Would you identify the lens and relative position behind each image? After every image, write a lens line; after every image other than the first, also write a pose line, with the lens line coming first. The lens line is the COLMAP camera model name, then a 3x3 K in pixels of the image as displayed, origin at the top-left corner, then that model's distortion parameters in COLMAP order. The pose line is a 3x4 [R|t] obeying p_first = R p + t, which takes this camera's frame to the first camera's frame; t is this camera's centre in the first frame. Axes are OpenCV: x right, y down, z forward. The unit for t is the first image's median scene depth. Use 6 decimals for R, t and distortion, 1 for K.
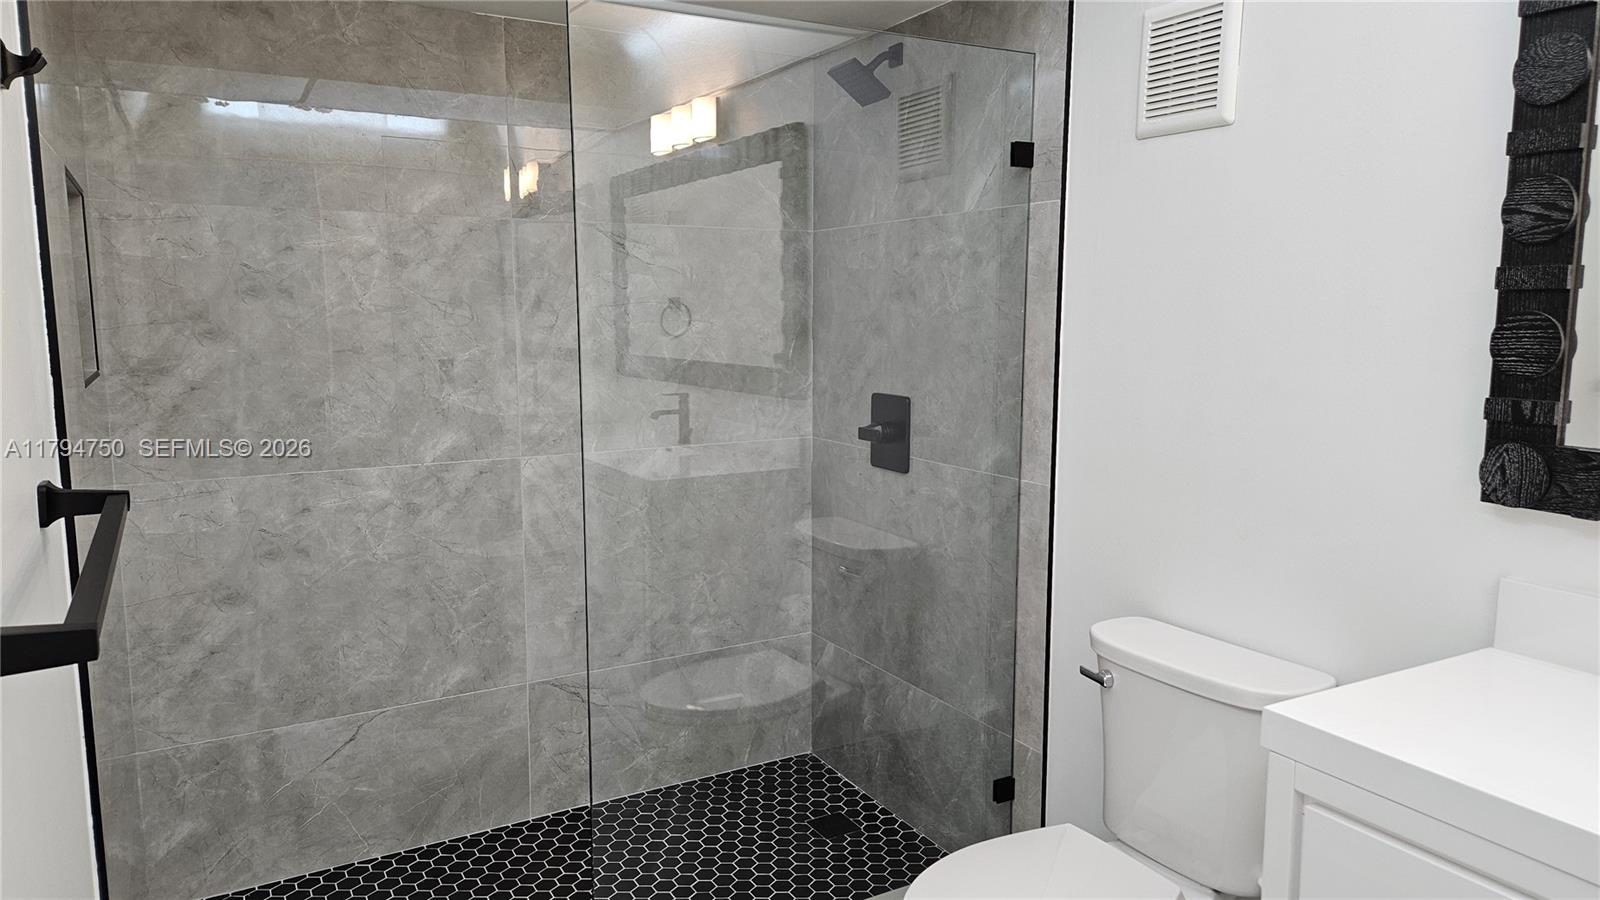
lens RADIAL K [[1051.6, 0, 792.1], [0, 1051.6, 431.3], [0, 0, 1]] dist [0.088548, -0.069909]
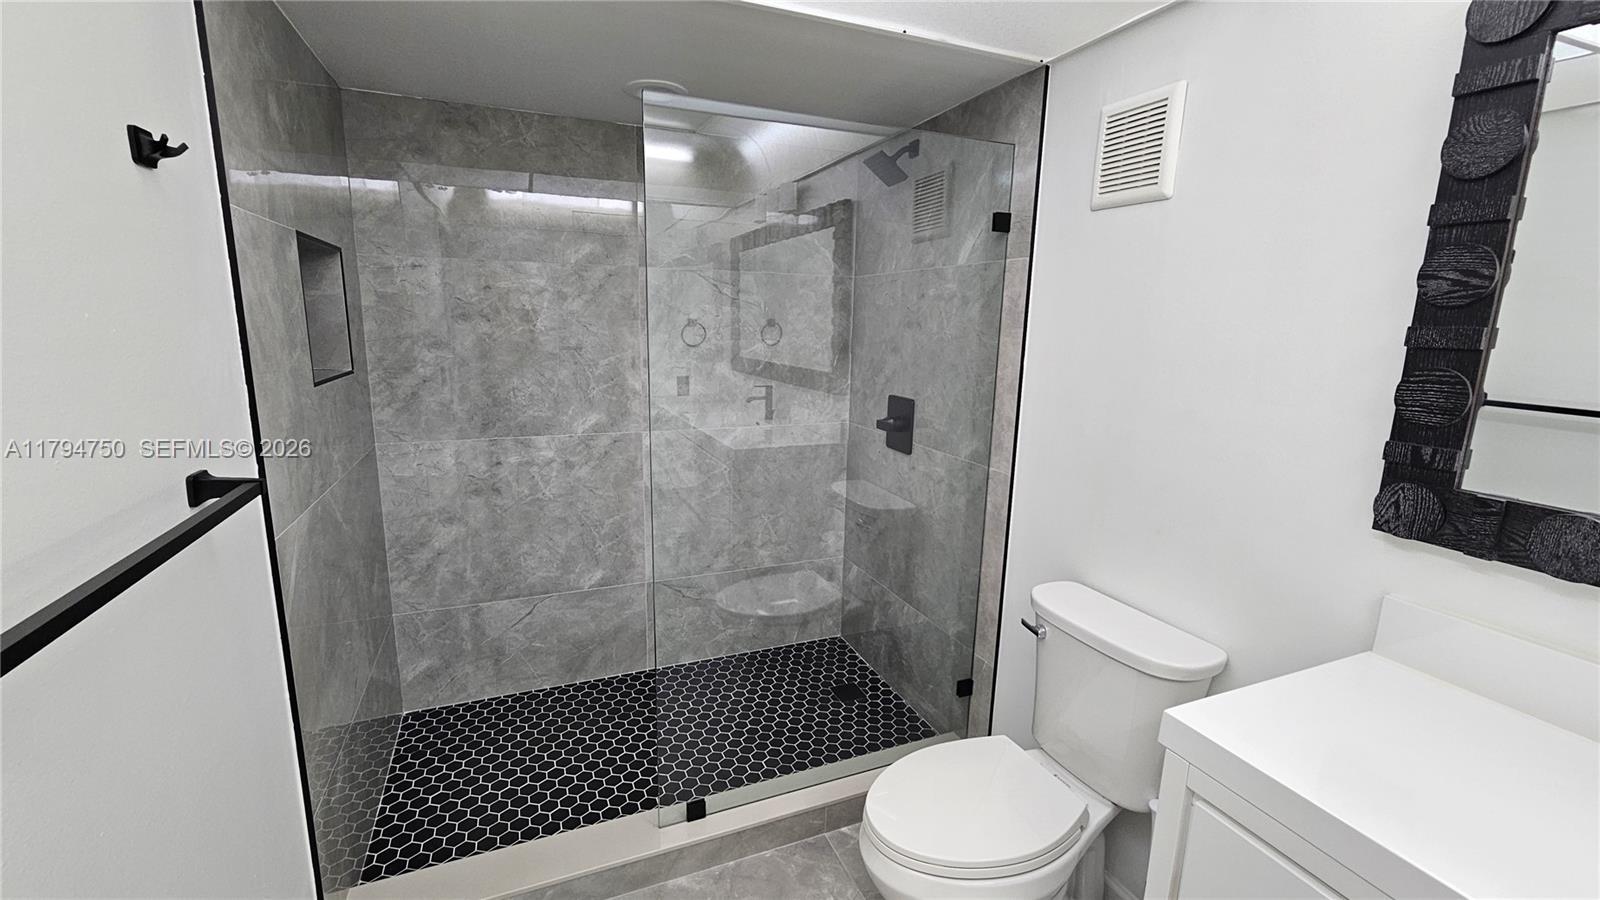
lens RADIAL K [[648.2, 0, 792.8], [0, 648.2, 434.8], [0, 0, 1]] dist [0.001327, 0.000503]
pose [[0.992058, 0.041469, -0.118751, 0.061187], [-0.034501, 0.997593, 0.060148, -0.034994], [0.120959, -0.055574, 0.991101, 0.147038]]
